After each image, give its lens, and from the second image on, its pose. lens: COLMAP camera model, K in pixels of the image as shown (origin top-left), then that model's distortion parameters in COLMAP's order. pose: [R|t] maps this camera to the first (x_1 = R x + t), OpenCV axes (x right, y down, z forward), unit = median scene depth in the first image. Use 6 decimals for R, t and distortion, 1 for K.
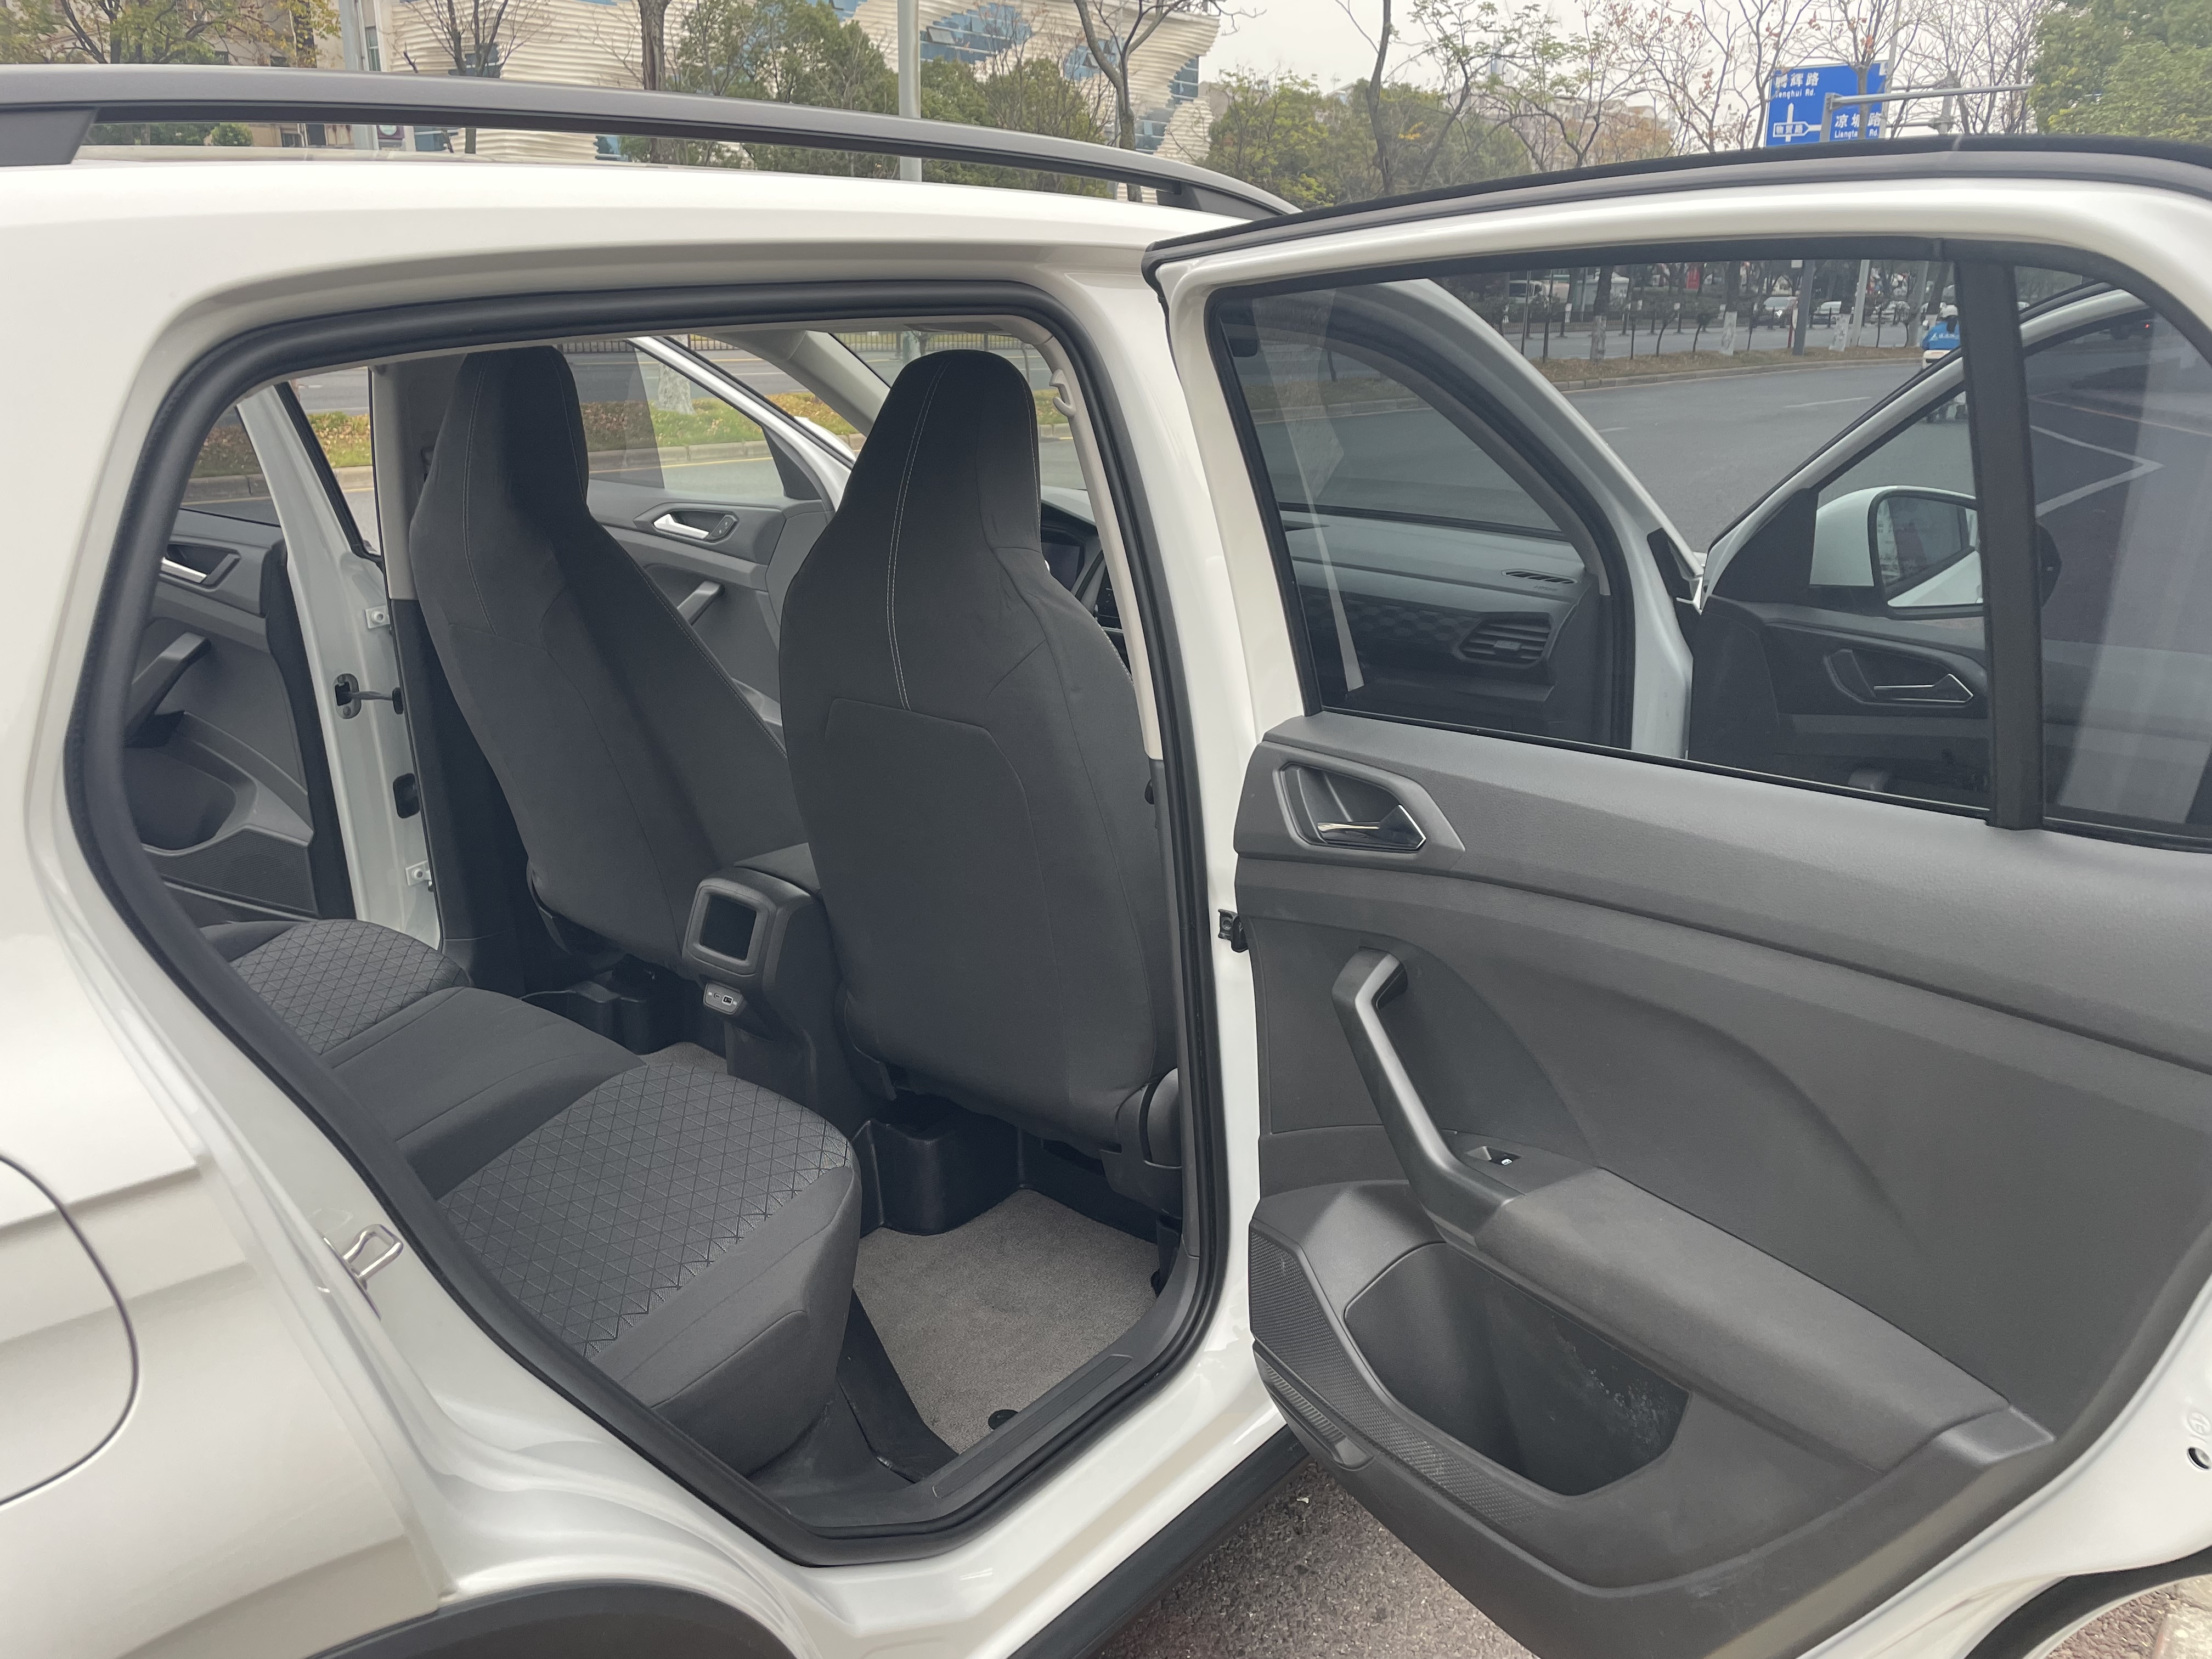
lens RADIAL K [[1685.5, 0, 1092.2], [0, 1685.5, 820.7], [0, 0, 1]] dist [0.079756, -0.080638]
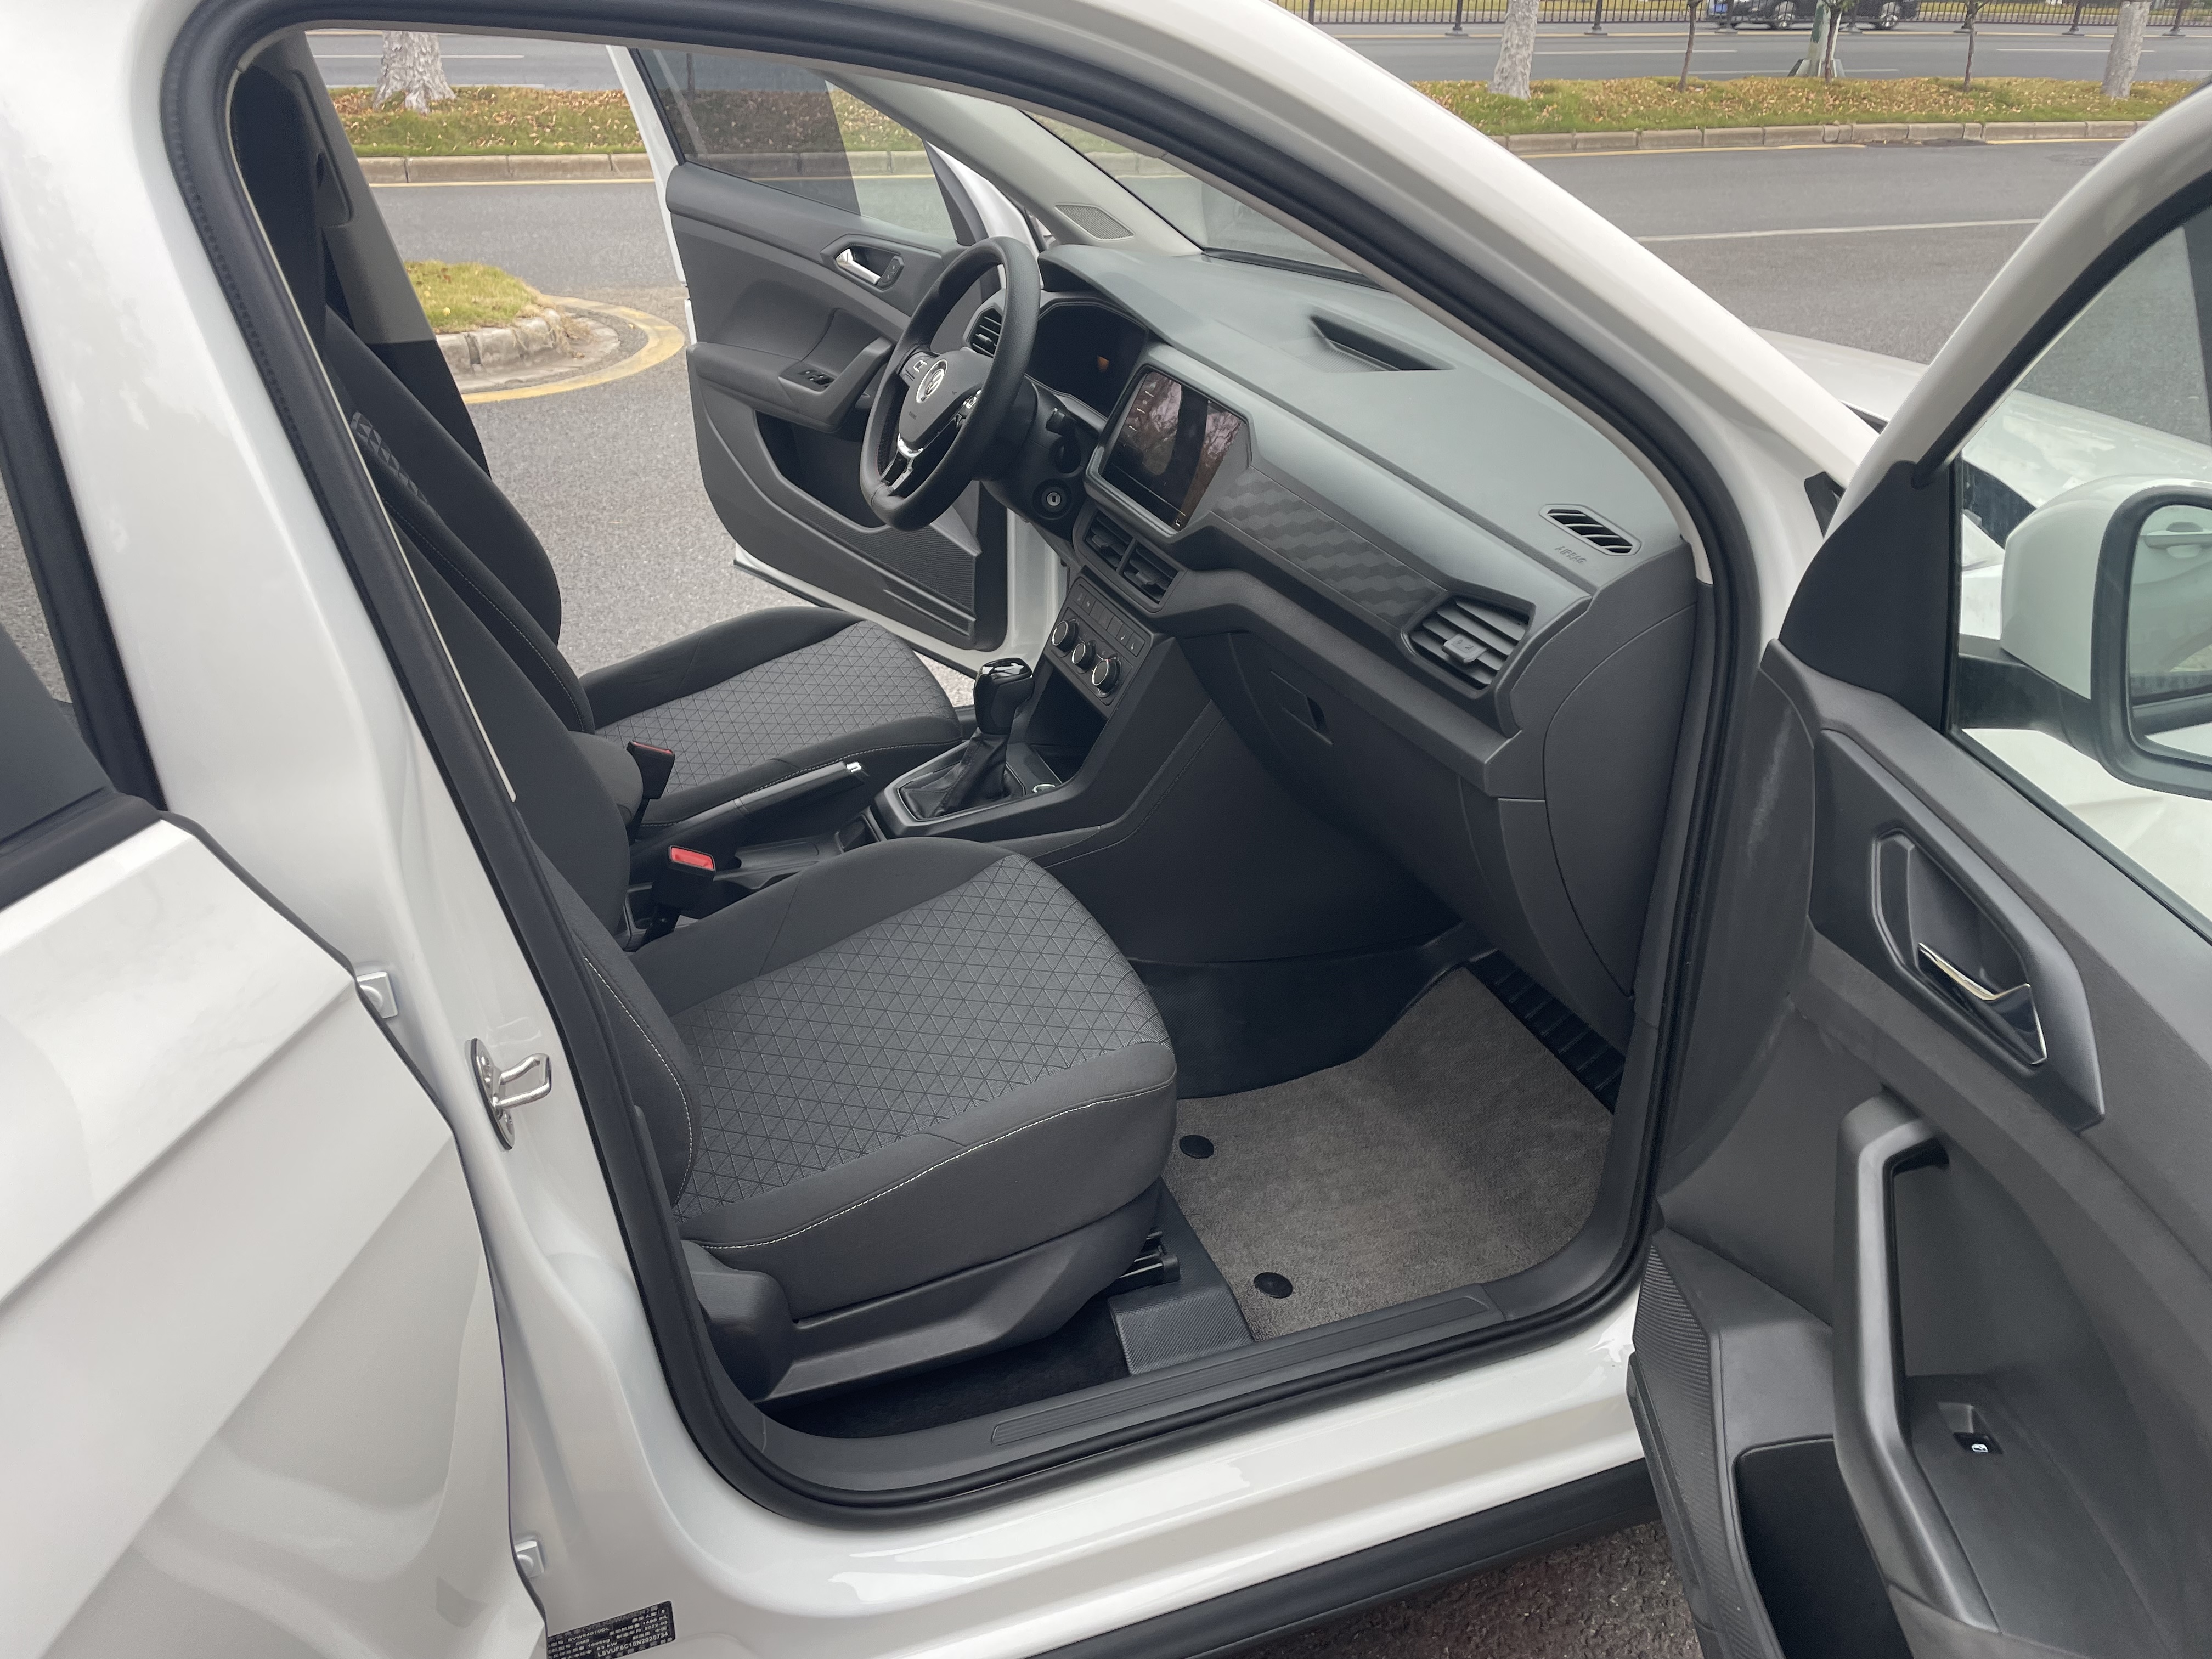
lens RADIAL K [[1685.5, 0, 1097.6], [0, 1685.5, 816.7], [0, 0, 1]] dist [0.079756, -0.080638]
pose [[0.868839, 0.226102, -0.440450, 0.054967], [-0.150200, 0.968076, 0.200669, -0.019800], [0.471761, -0.108193, 0.875063, 0.063237]]
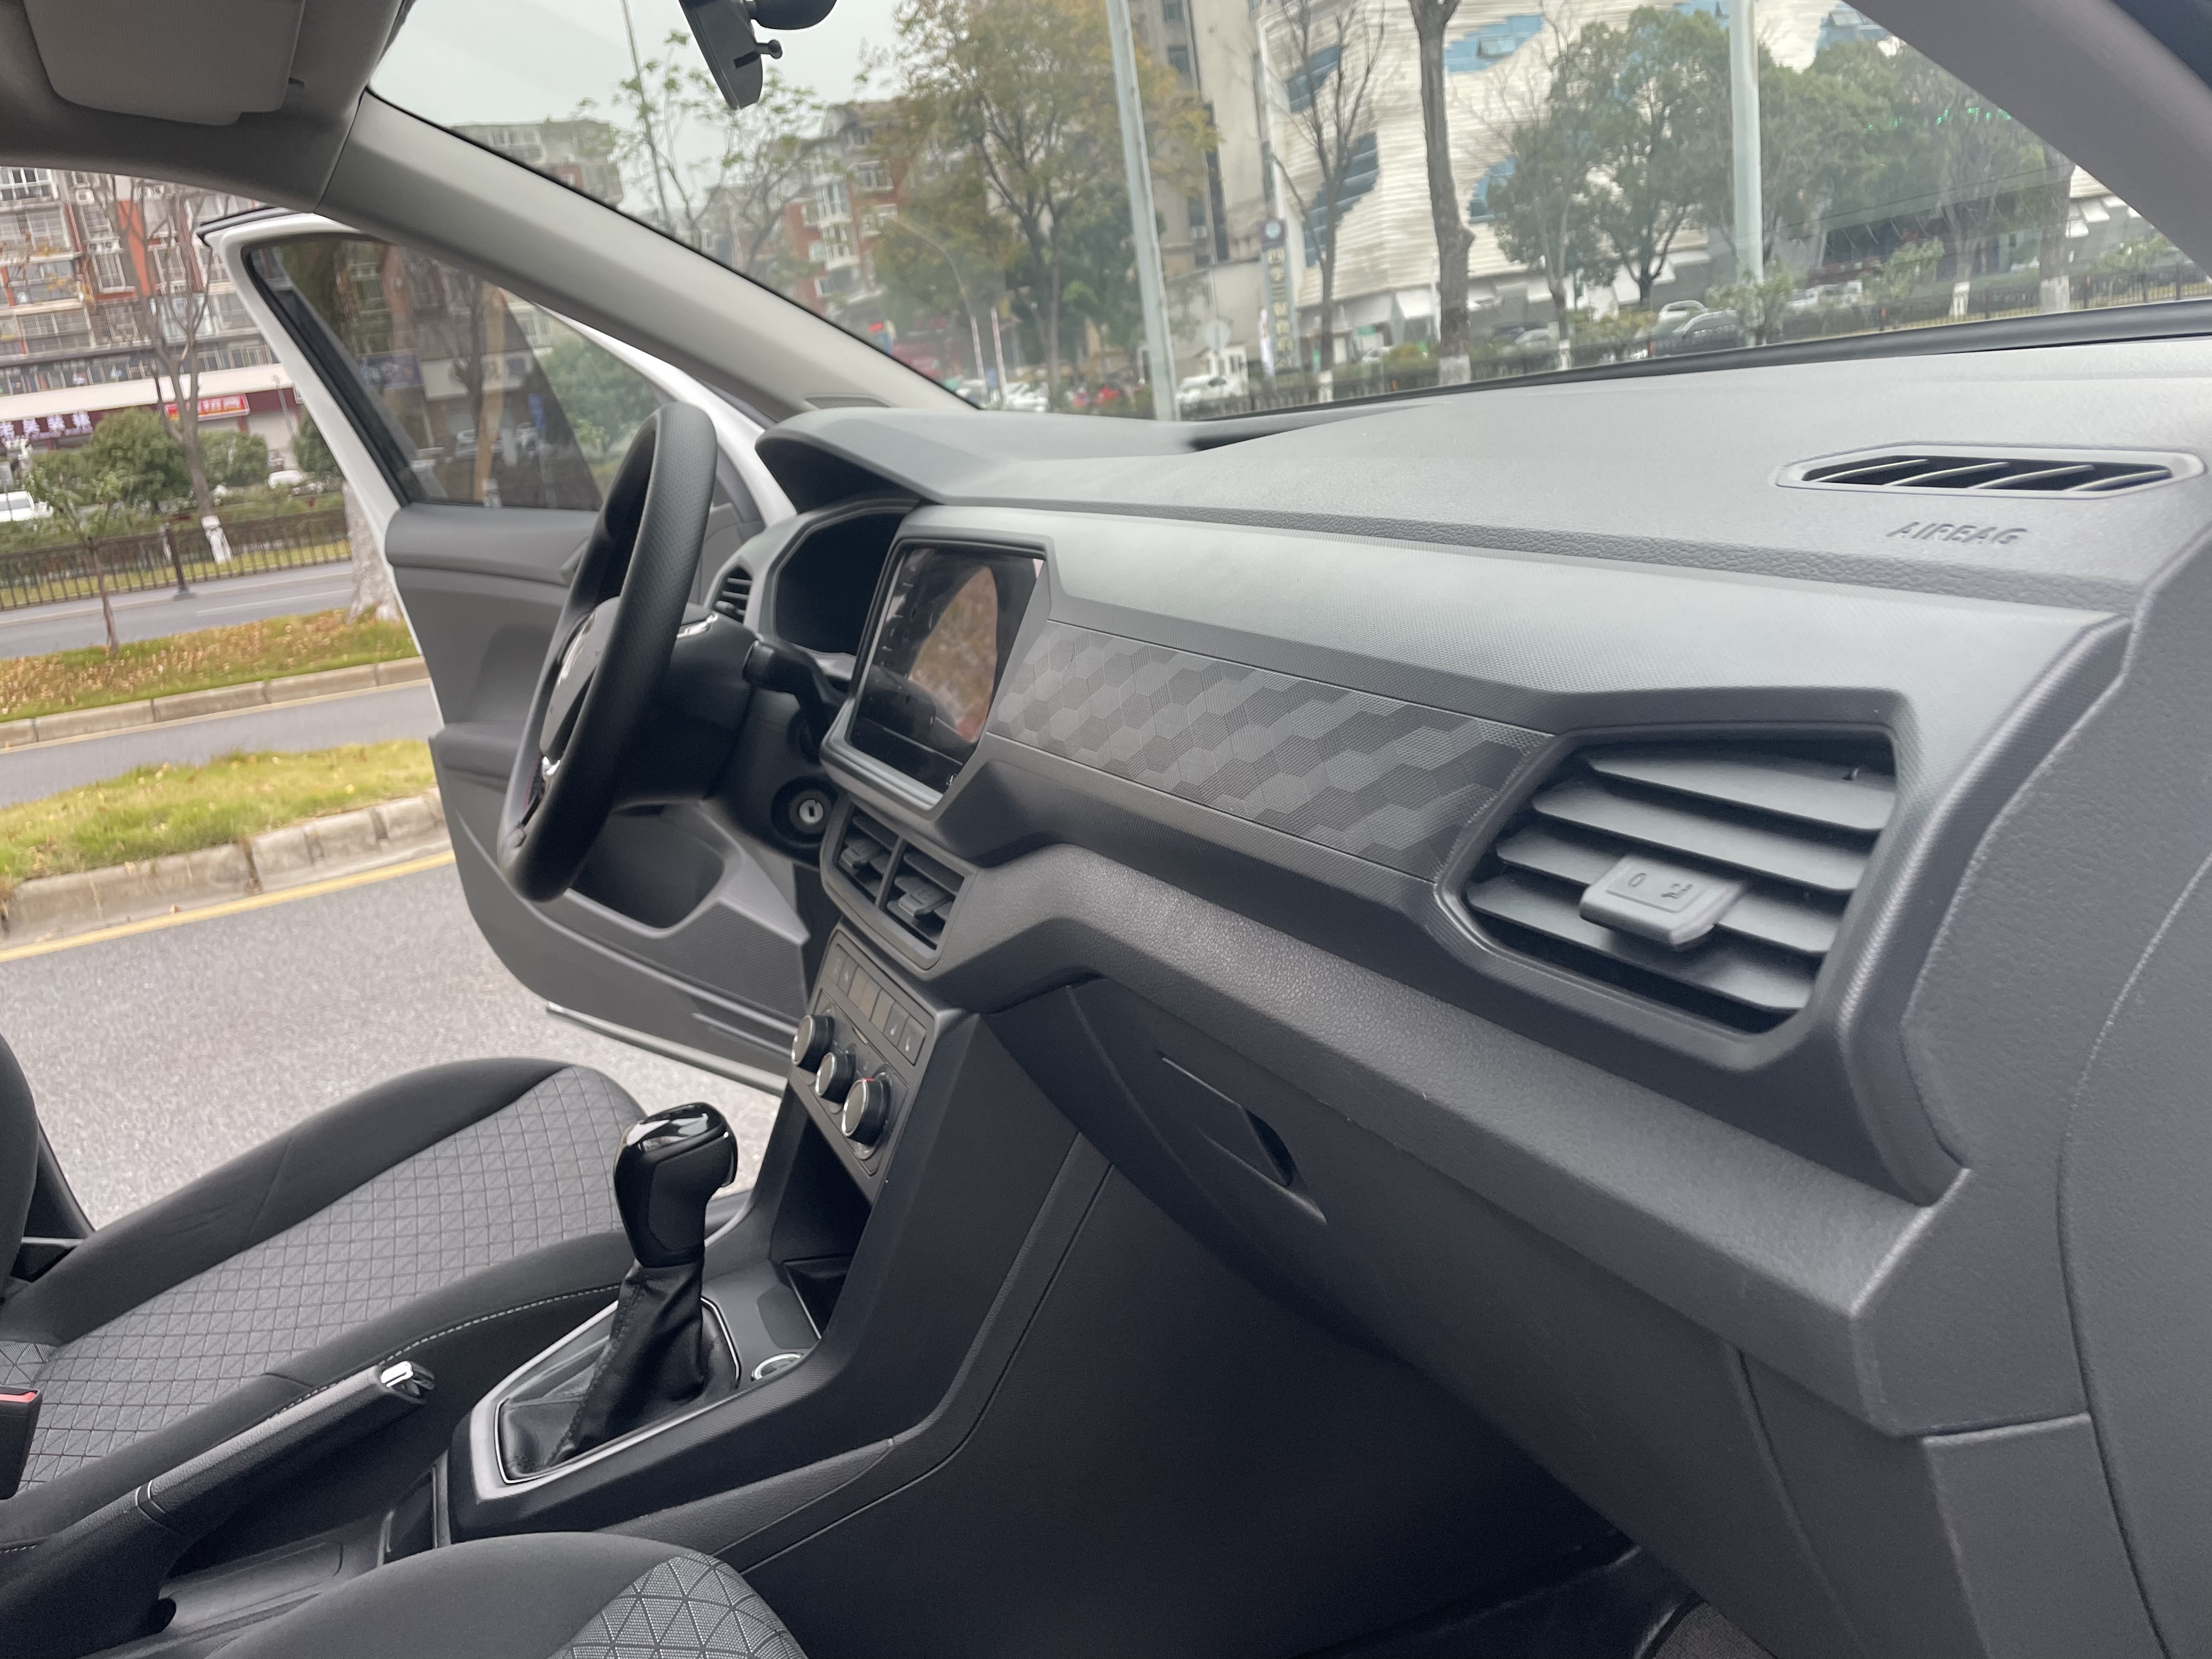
lens RADIAL K [[1685.5, 0, 1113.1], [0, 1685.5, 814.1], [0, 0, 1]] dist [0.079756, -0.080638]
pose [[0.874453, -0.011729, -0.484969, 0.038550], [-0.004845, 0.999447, -0.032907, -0.014648], [0.485087, 0.031125, 0.873912, 0.115755]]
